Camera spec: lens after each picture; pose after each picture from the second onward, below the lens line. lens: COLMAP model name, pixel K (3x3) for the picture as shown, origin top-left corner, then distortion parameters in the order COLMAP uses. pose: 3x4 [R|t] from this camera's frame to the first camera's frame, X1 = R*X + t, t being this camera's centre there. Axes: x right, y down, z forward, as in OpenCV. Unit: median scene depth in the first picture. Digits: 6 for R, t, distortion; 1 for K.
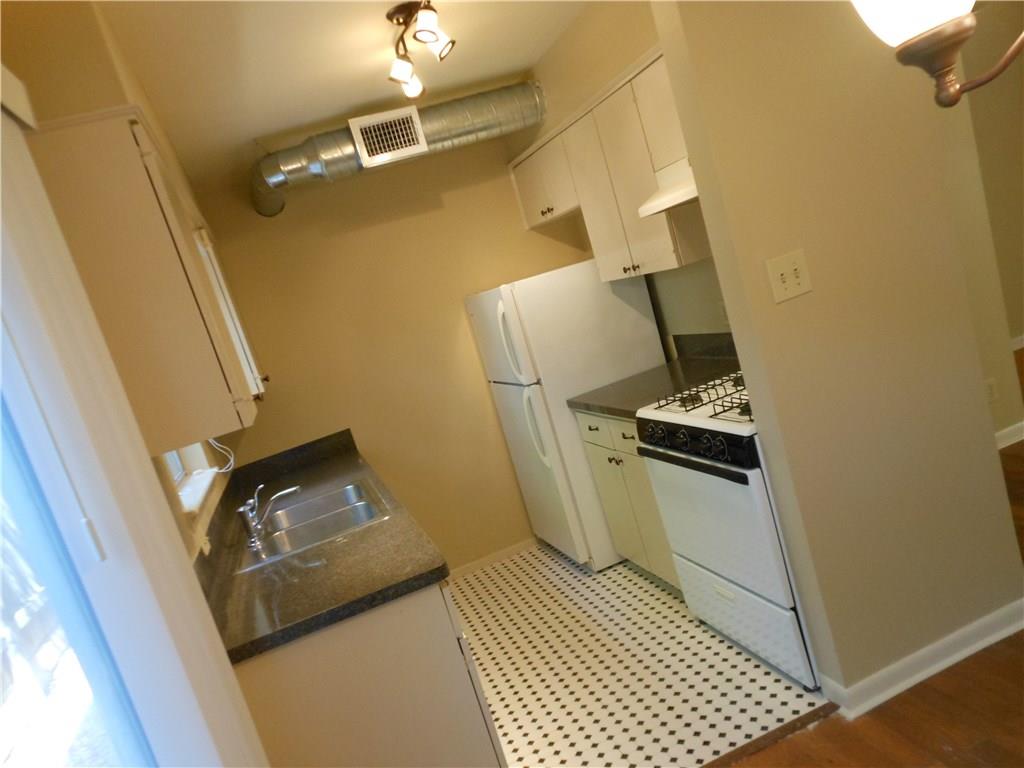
lens RADIAL K [[764.6, 0, 512.6], [0, 764.6, 420.1], [0, 0, 1]] dist [0.032750, -0.000956]
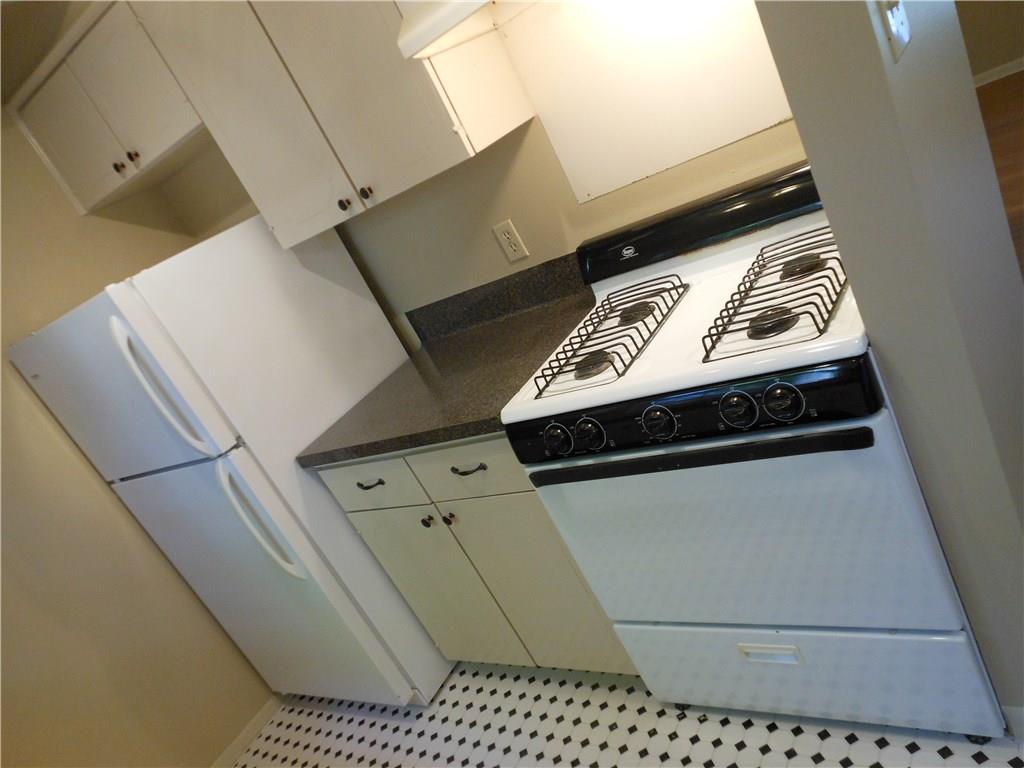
lens RADIAL K [[764.6, 0, 512.6], [0, 764.6, 420.1], [0, 0, 1]] dist [0.032750, -0.000956]
pose [[0.788002, -0.308285, 0.532928, -0.100982], [0.336898, 0.940423, 0.045863, -0.024205], [-0.515317, 0.143402, 0.844917, 0.427862]]
